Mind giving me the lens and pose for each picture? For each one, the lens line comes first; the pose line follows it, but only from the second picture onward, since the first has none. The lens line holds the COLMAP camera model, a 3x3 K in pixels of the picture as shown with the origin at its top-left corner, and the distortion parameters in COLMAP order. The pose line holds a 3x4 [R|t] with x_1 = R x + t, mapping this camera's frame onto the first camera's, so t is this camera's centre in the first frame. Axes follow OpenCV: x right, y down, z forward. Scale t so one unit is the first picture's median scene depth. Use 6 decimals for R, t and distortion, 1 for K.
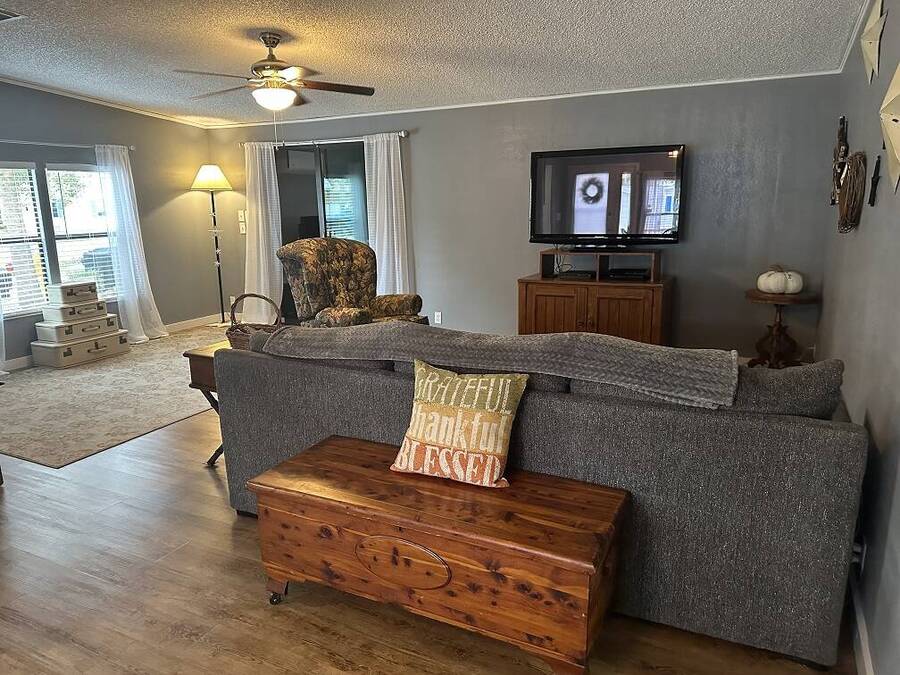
lens RADIAL K [[622.2, 0, 445.0], [0, 622.2, 338.1], [0, 0, 1]] dist [0.073421, -0.097557]
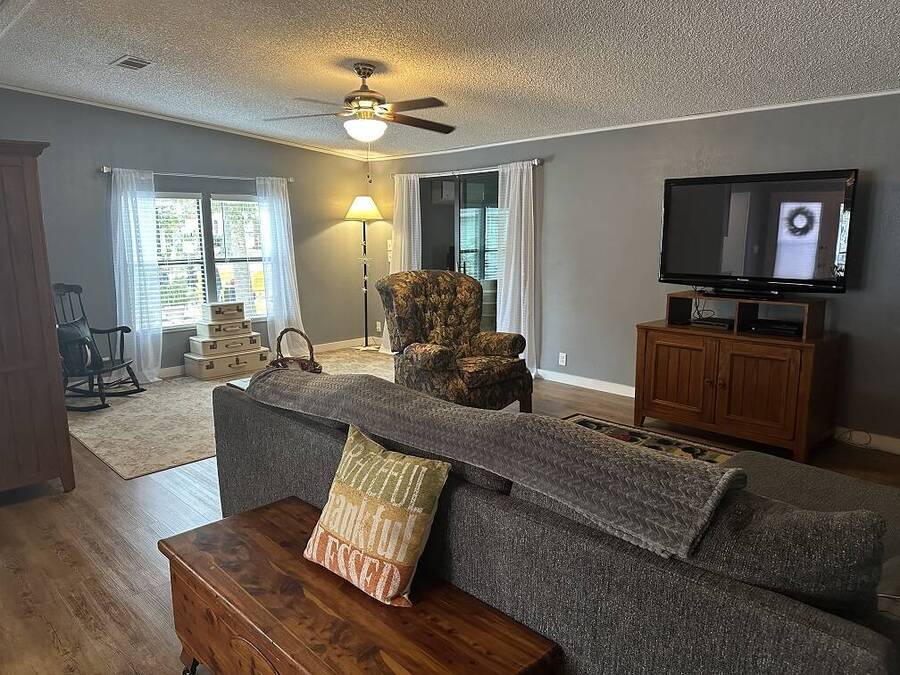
lens RADIAL K [[622.2, 0, 454.8], [0, 622.2, 338.5], [0, 0, 1]] dist [0.073421, -0.097557]
pose [[0.950694, 0.068434, -0.302486, 0.142117], [-0.080956, 0.996295, -0.029039, -0.029589], [0.299378, 0.052095, 0.952712, 0.098188]]
